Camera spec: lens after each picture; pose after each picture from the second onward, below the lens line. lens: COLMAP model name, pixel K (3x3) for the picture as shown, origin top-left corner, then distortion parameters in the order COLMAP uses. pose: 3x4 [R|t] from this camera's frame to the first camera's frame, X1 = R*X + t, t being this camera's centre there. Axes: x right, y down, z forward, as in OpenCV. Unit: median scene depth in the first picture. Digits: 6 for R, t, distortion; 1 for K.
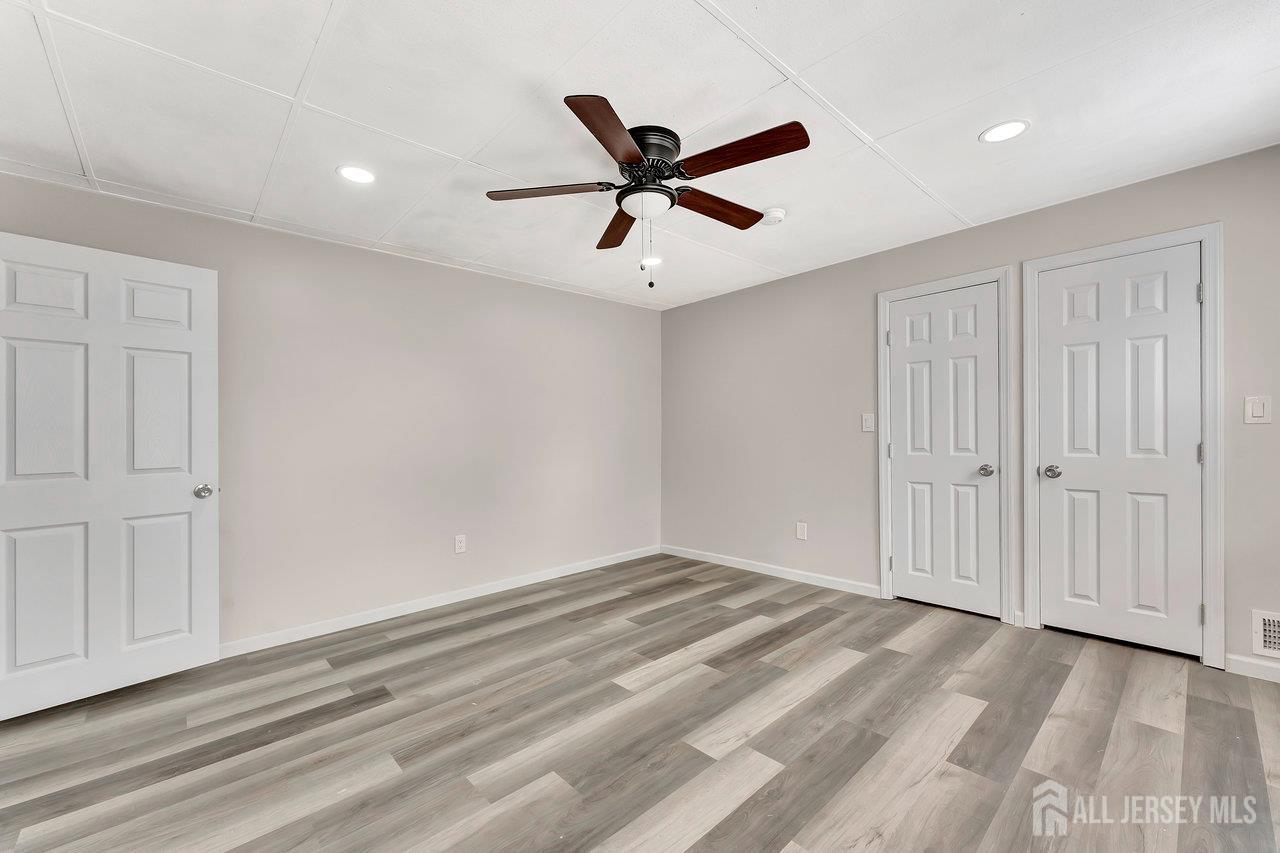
lens RADIAL K [[537.2, 0, 638.3], [0, 537.2, 438.0], [0, 0, 1]] dist [0.000292, 0.000014]
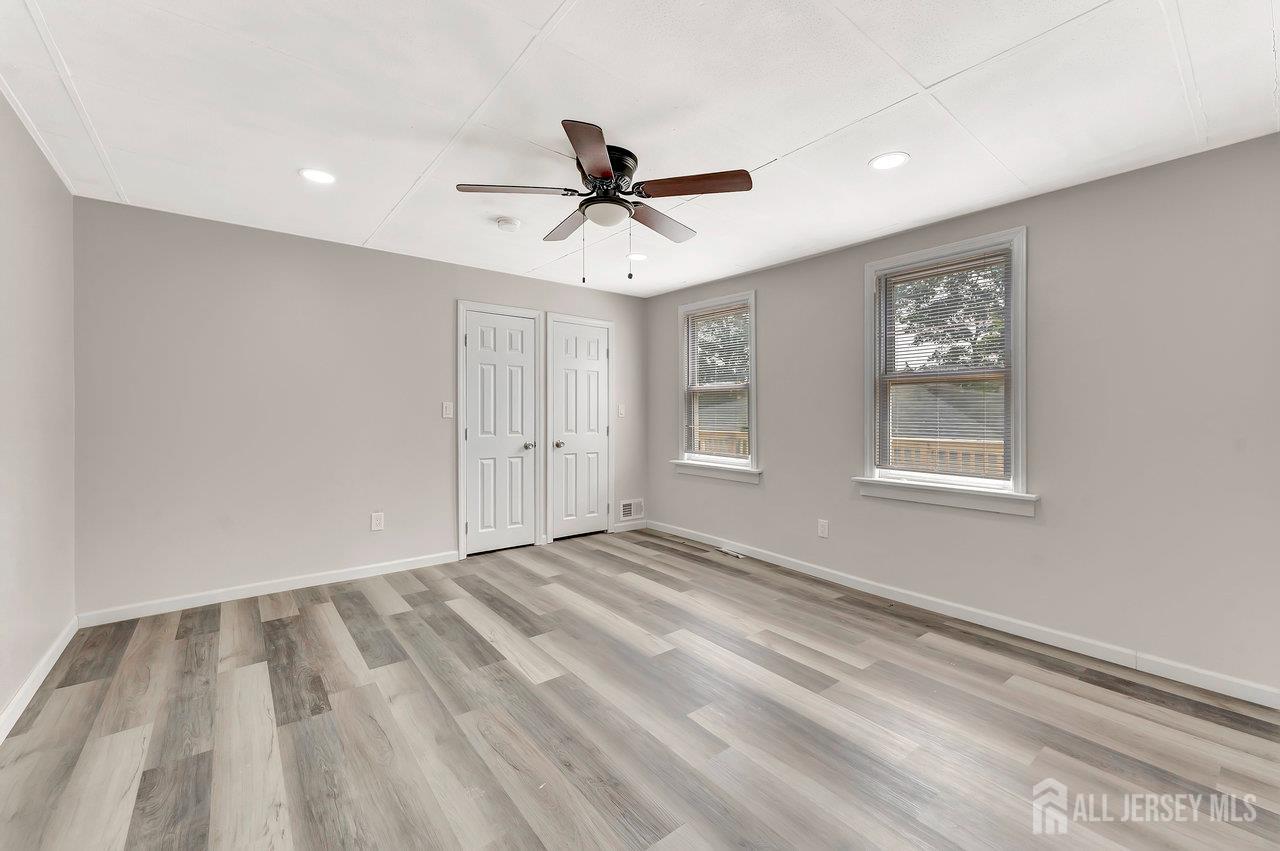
lens RADIAL K [[522.9, 0, 640.0], [0, 522.9, 425.5], [0, 0, 1]] dist [0.000716, 0.000026]
pose [[0.042570, -0.002416, 0.999091, -0.733301], [-0.000187, 0.999997, 0.002426, 0.001176], [-0.999093, -0.000290, 0.042569, 0.606680]]
